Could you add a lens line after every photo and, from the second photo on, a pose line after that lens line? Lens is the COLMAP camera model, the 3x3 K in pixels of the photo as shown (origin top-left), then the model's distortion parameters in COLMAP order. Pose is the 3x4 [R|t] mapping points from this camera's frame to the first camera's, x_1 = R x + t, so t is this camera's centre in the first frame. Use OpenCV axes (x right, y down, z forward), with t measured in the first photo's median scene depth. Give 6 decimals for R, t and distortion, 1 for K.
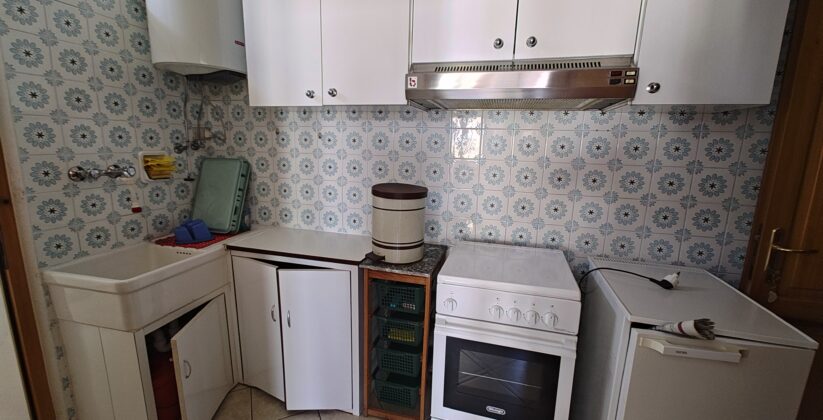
lens RADIAL K [[335.9, 0, 415.9], [0, 335.9, 205.5], [0, 0, 1]] dist [-0.002818, 0.000165]
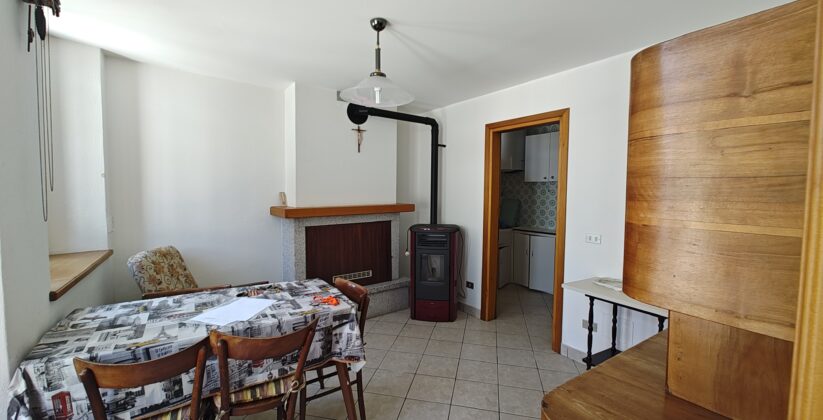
lens RADIAL K [[335.9, 0, 416.6], [0, 335.9, 207.3], [0, 0, 1]] dist [-0.002818, 0.000165]
pose [[0.773389, 0.017371, -0.633693, 0.549274], [-0.110193, 0.988091, -0.107399, 0.299029], [0.624281, 0.152890, 0.766093, -1.547279]]
